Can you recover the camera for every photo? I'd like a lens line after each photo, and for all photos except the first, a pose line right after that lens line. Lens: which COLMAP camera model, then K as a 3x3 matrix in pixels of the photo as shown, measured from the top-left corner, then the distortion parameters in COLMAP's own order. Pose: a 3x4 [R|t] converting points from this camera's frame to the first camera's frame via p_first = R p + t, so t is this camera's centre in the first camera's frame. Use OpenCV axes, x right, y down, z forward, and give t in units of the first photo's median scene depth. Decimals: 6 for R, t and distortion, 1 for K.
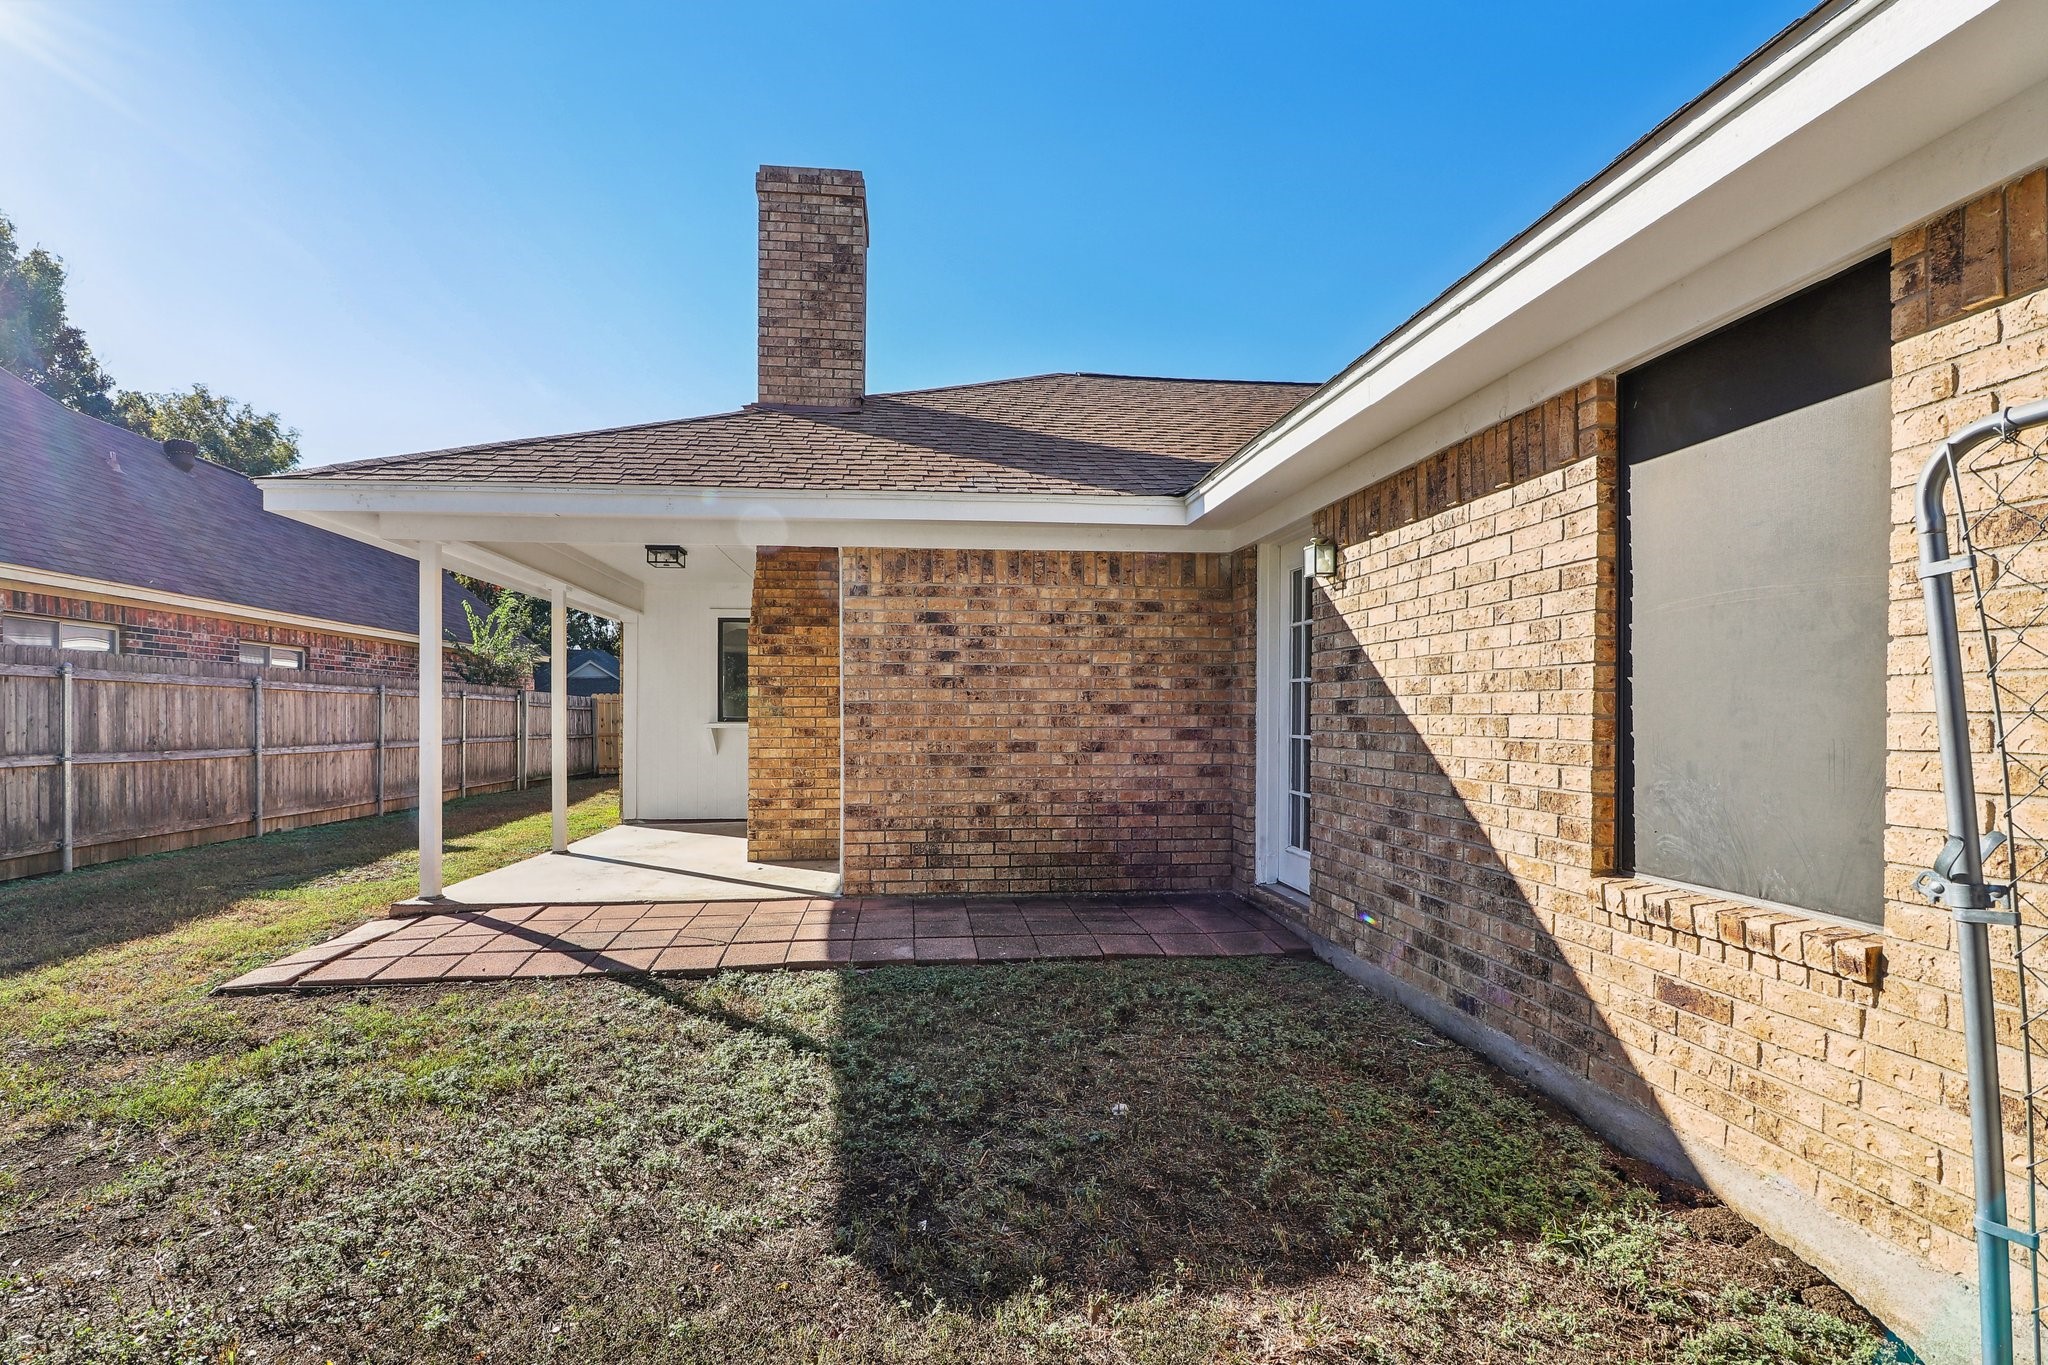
lens RADIAL K [[941.8, 0, 975.6], [0, 941.8, 719.3], [0, 0, 1]] dist [0.011744, -0.007549]
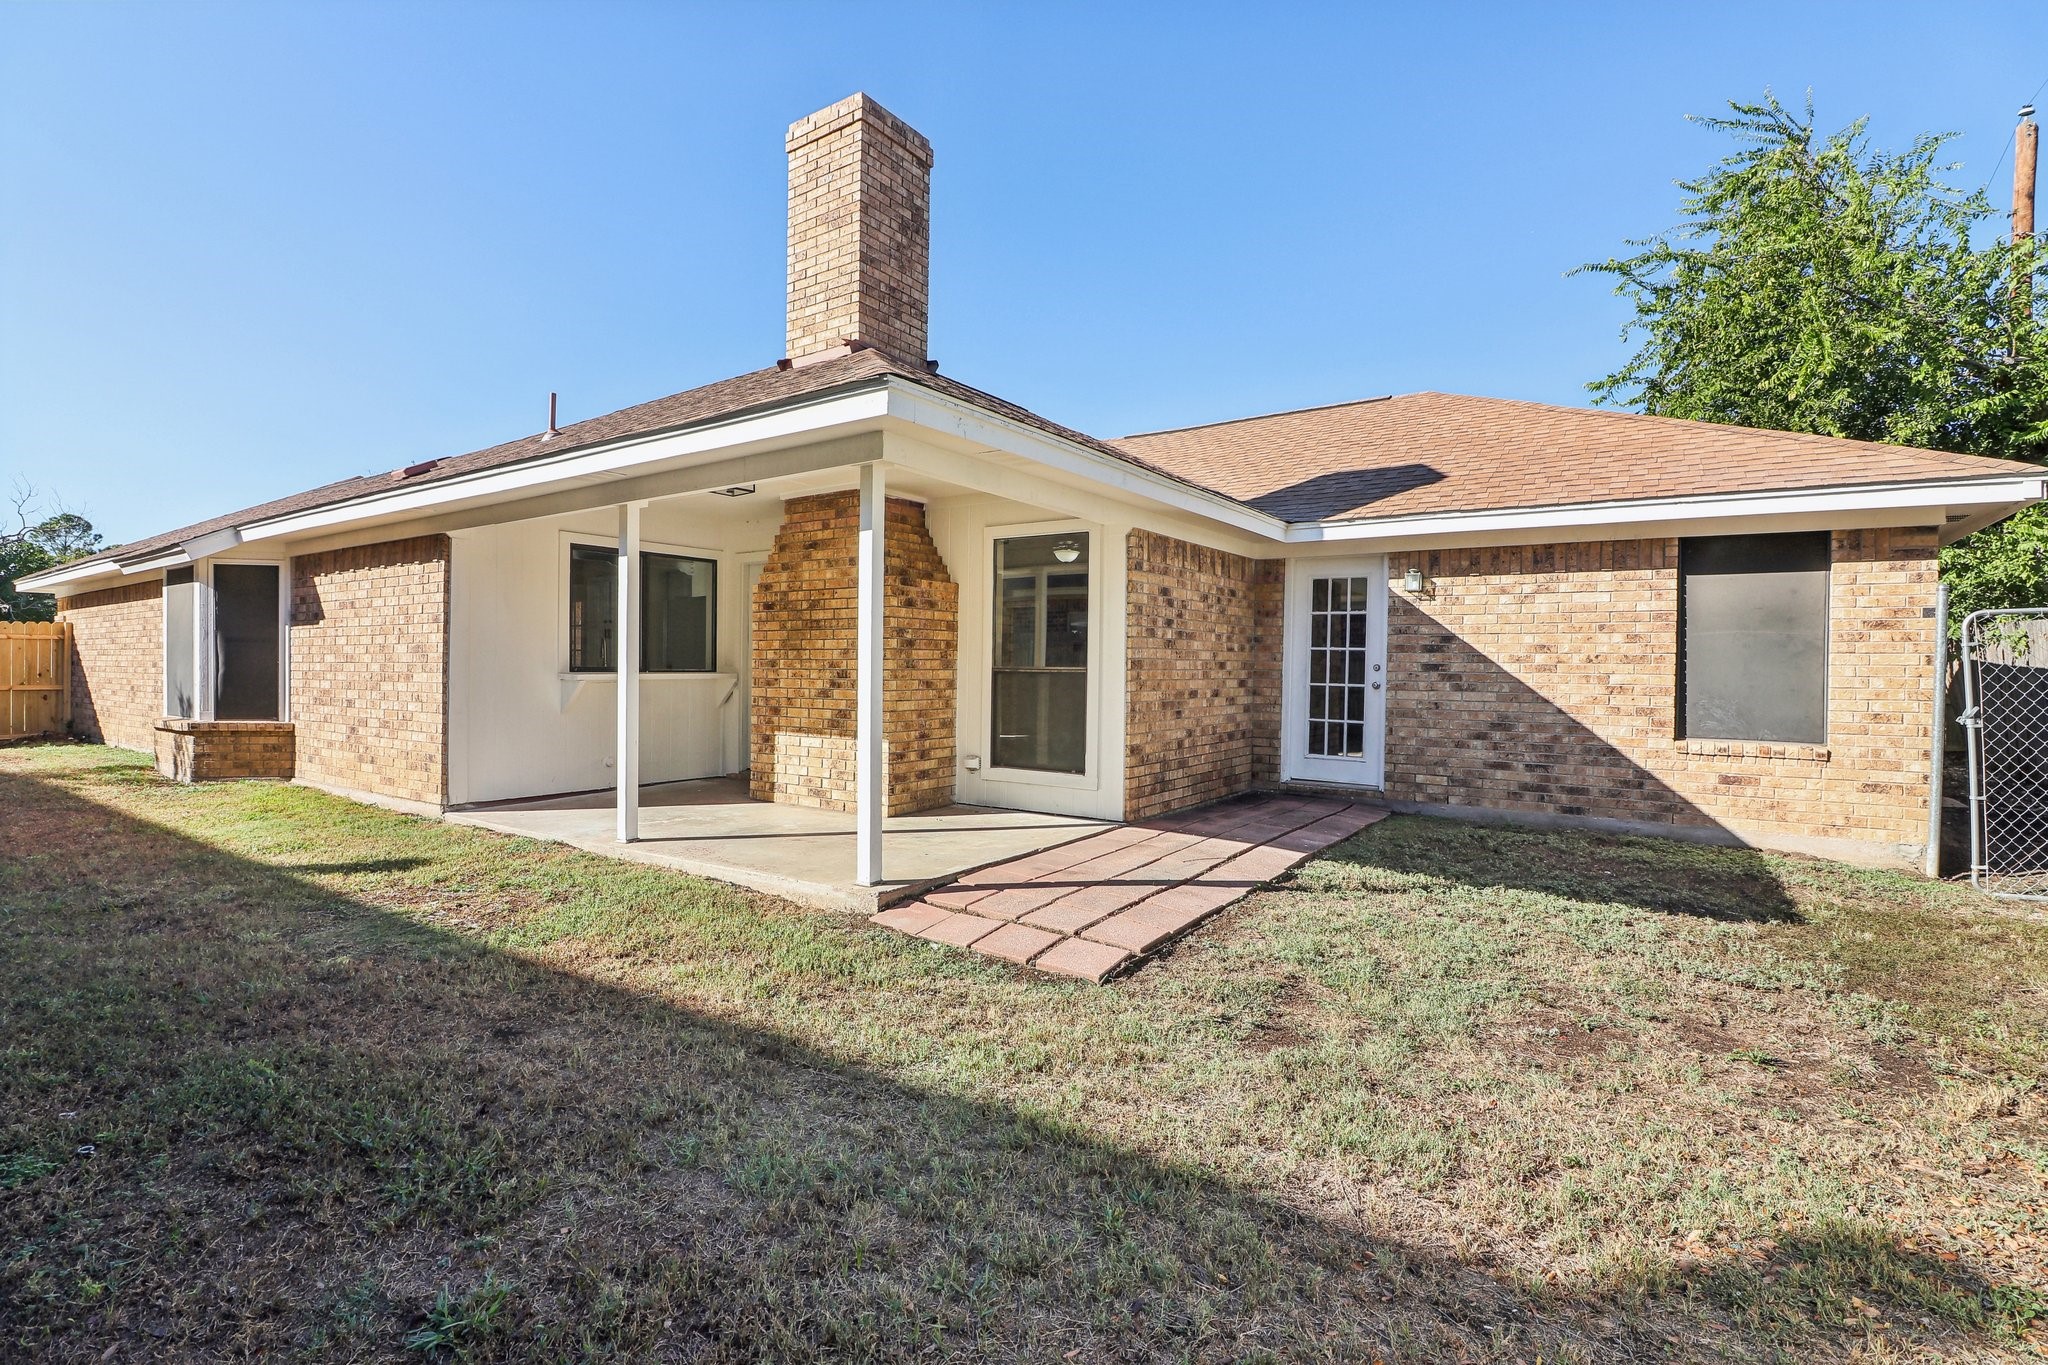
lens RADIAL K [[941.8, 0, 1007.2], [0, 941.8, 670.6], [0, 0, 1]] dist [0.011744, -0.007549]
pose [[0.655729, 0.001345, 0.754995, -1.530120], [-0.006384, 0.999973, 0.003763, -0.009174], [-0.754969, -0.007287, 0.655719, 0.459922]]
